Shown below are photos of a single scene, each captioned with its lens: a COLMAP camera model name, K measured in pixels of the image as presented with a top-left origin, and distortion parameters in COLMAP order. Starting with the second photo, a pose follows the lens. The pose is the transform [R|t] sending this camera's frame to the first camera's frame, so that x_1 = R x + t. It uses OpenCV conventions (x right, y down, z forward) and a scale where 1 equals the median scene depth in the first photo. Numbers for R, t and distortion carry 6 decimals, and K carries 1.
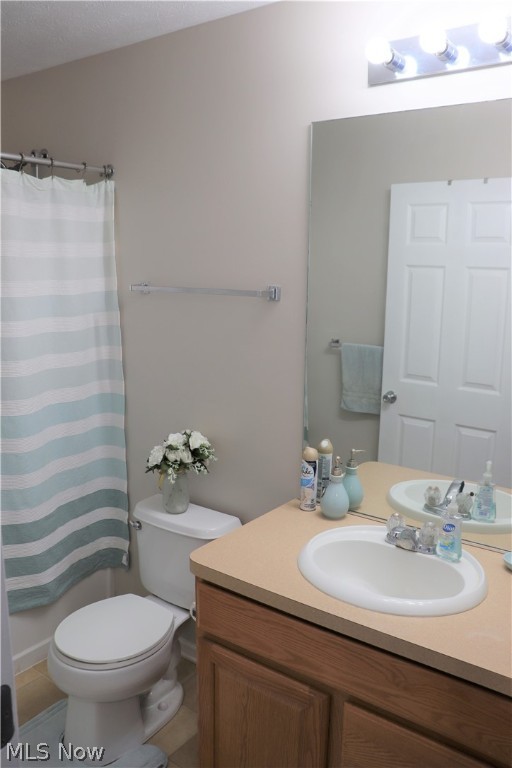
lens RADIAL K [[637.4, 0, 256.0], [0, 637.4, 384.0], [0, 0, 1]] dist [-0.169713, 0.162020]
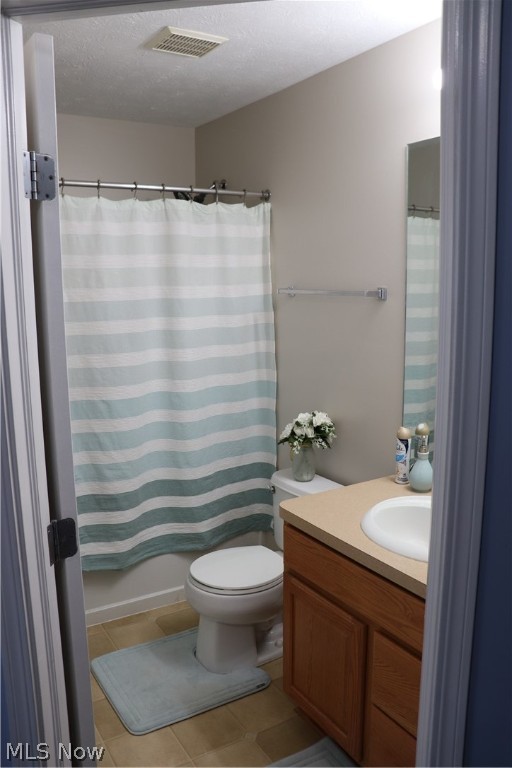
lens RADIAL K [[637.4, 0, 256.0], [0, 637.4, 384.0], [0, 0, 1]] dist [-0.169713, 0.162020]
pose [[0.924640, 0.037436, -0.378998, 0.231227], [-0.046560, 0.998804, -0.014934, 0.044657], [0.377985, 0.031454, 0.925277, -0.129437]]
